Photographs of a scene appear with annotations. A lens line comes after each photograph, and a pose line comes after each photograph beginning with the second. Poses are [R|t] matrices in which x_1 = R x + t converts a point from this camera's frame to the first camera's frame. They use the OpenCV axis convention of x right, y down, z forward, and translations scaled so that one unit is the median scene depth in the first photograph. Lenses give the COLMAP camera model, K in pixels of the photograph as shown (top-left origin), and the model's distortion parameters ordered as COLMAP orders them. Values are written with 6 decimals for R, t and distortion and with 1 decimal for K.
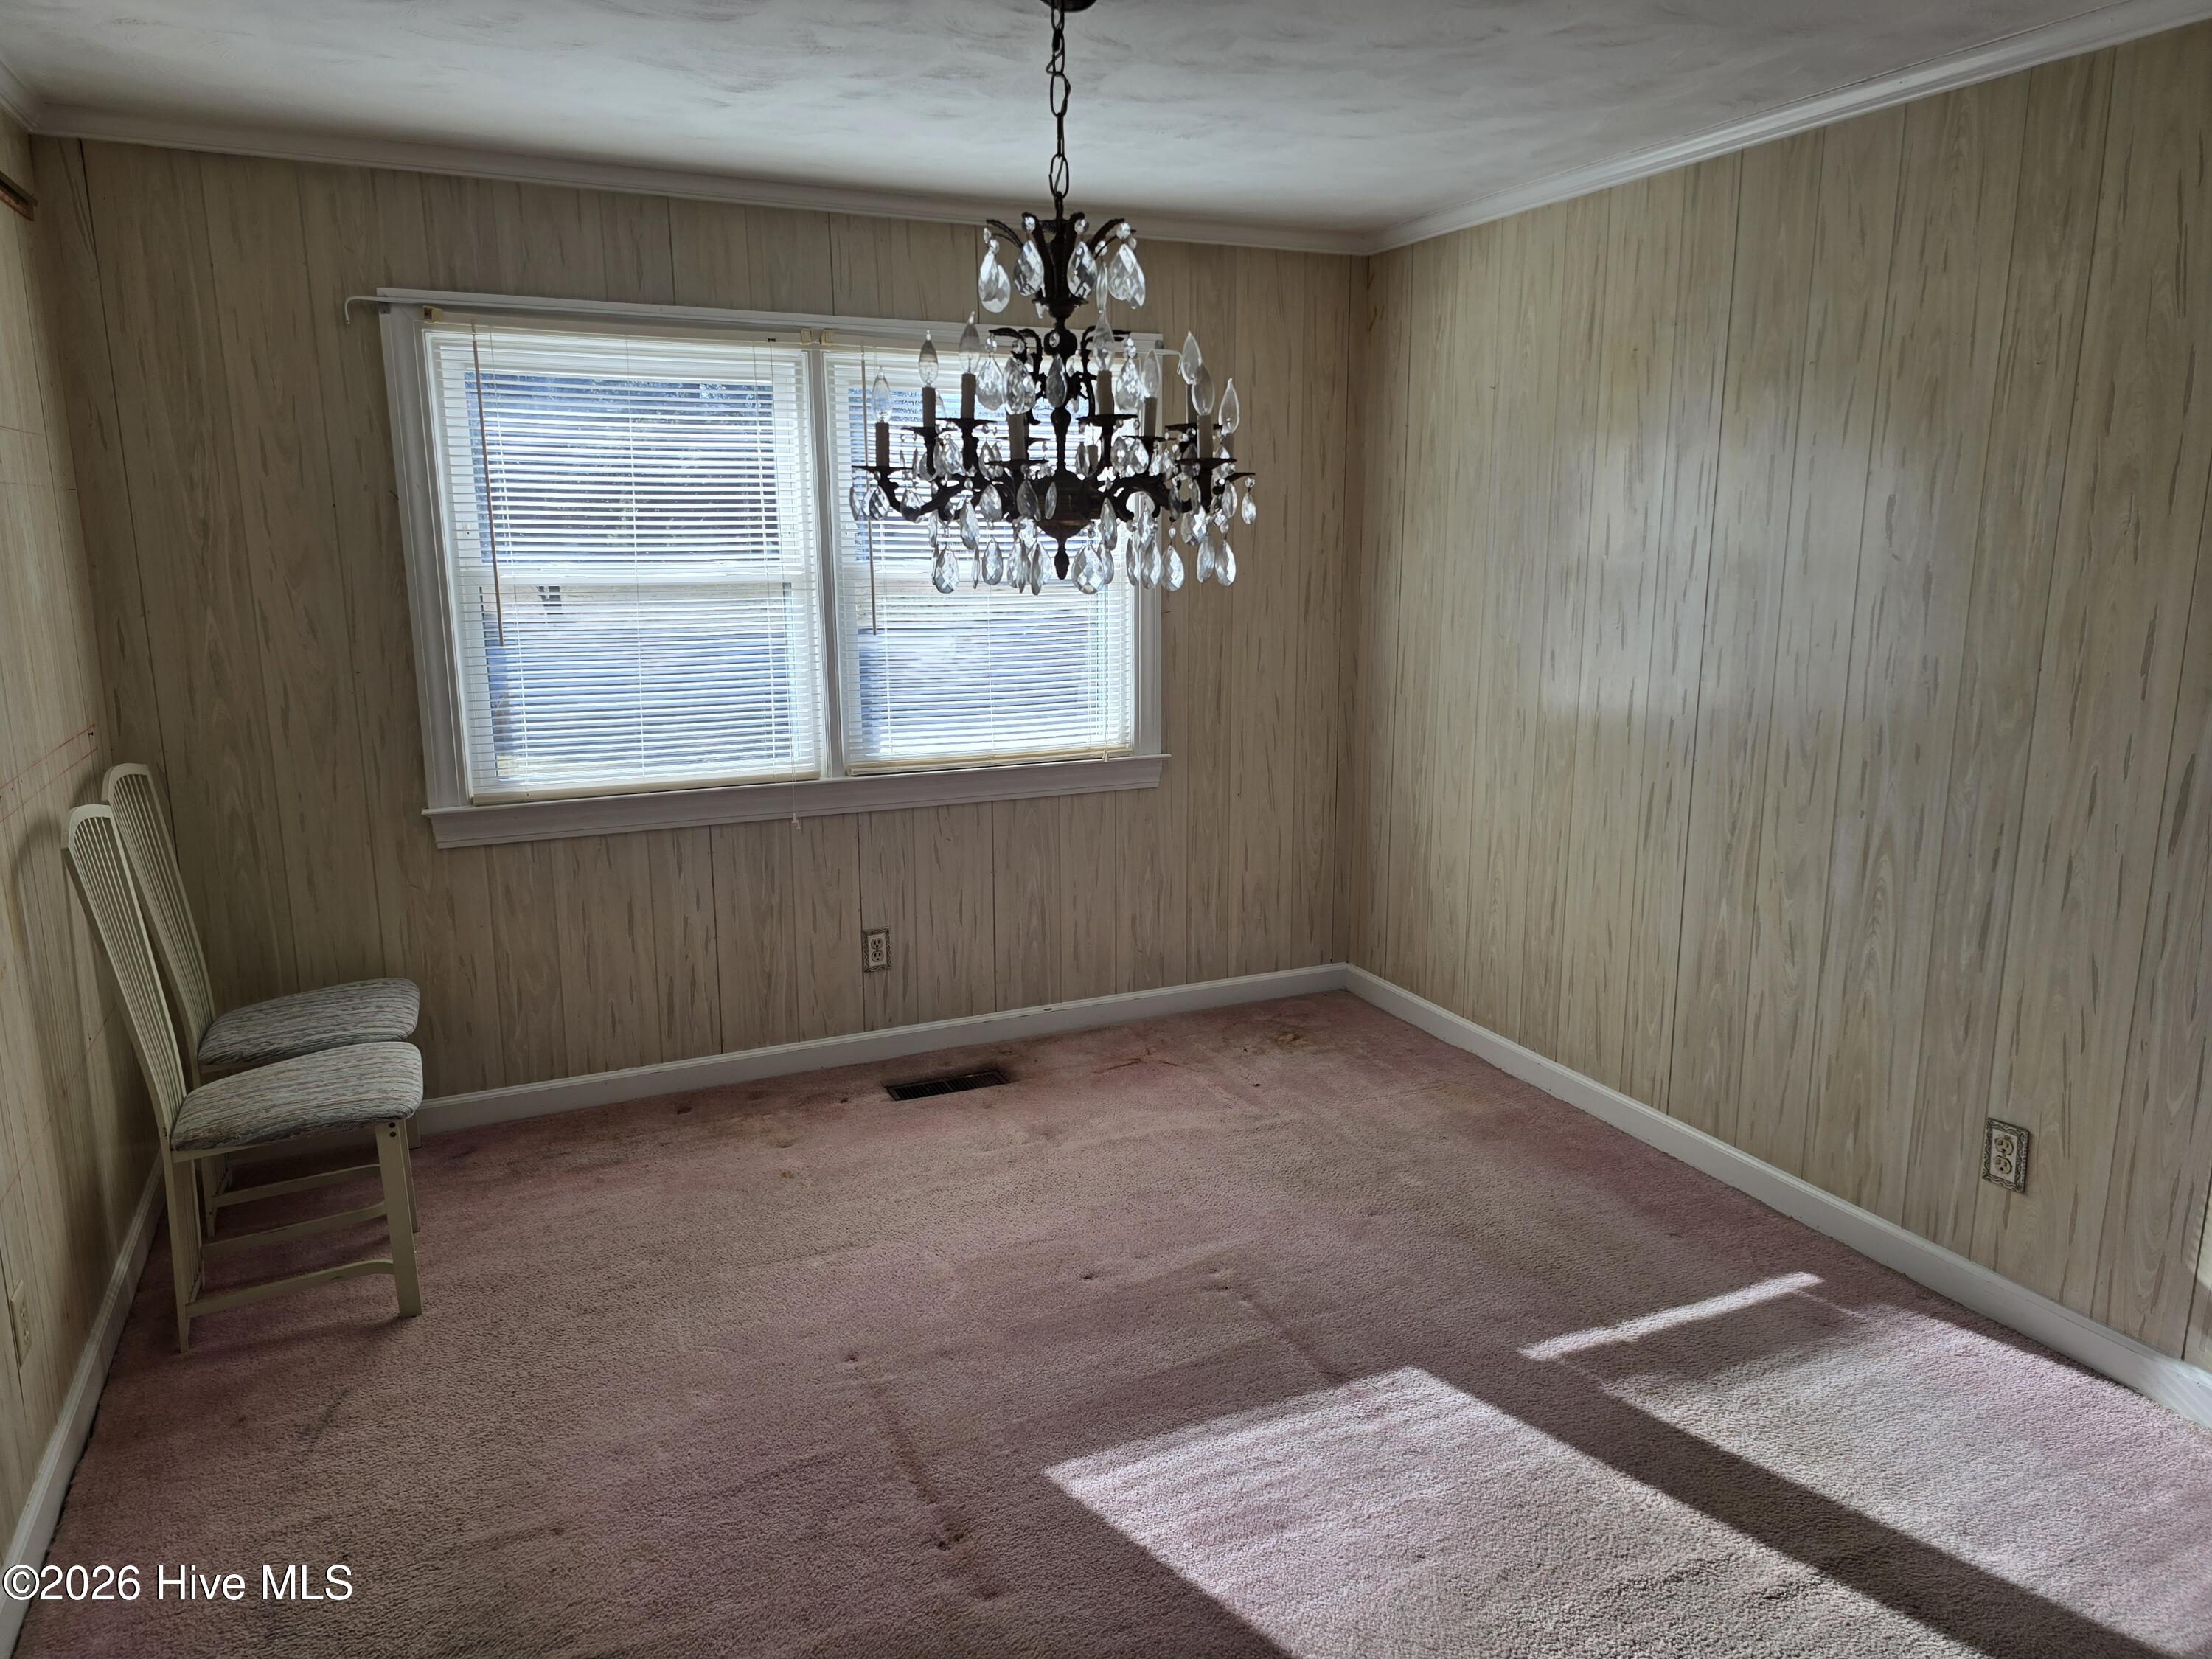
lens RADIAL K [[1469.1, 0, 1122.4], [0, 1469.1, 813.0], [0, 0, 1]] dist [-0.001514, -0.007763]
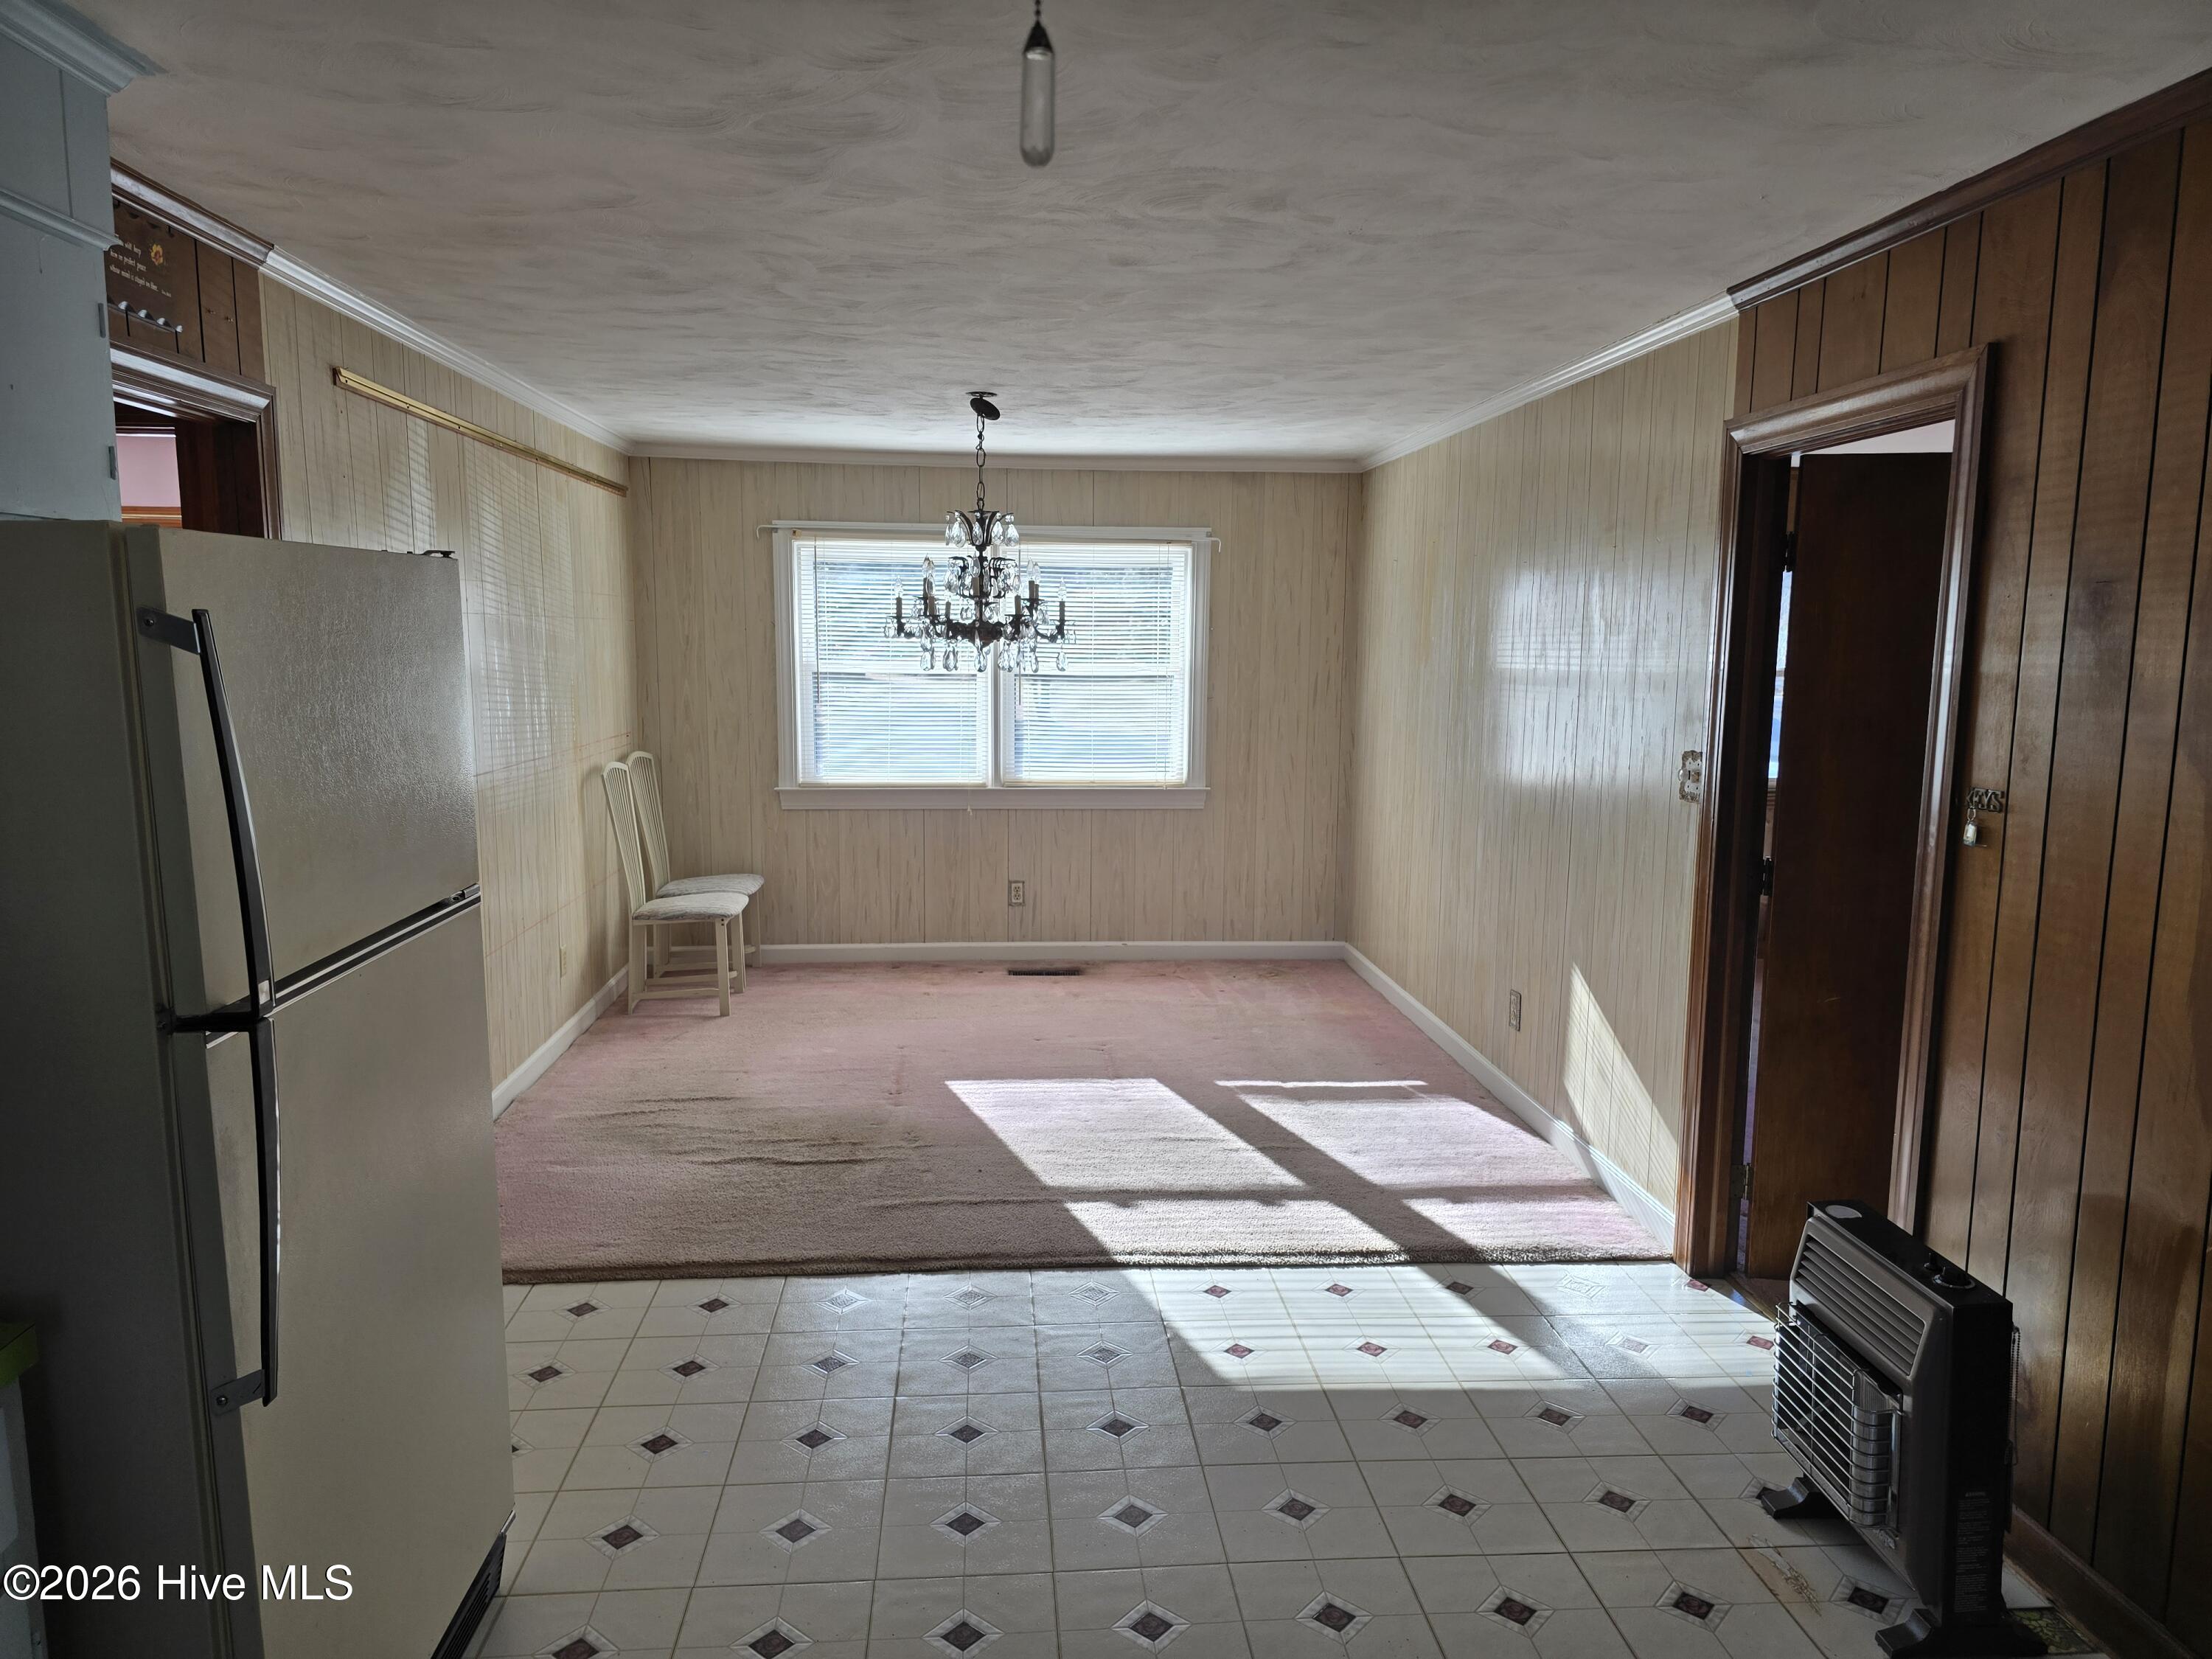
lens RADIAL K [[1469.1, 0, 1094.2], [0, 1469.1, 839.8], [0, 0, 1]] dist [-0.001514, -0.007763]
pose [[0.932875, 0.057710, -0.355547, 0.617227], [-0.080031, 0.995618, -0.048379, 0.130375], [0.351197, 0.073586, 0.933406, -0.656274]]
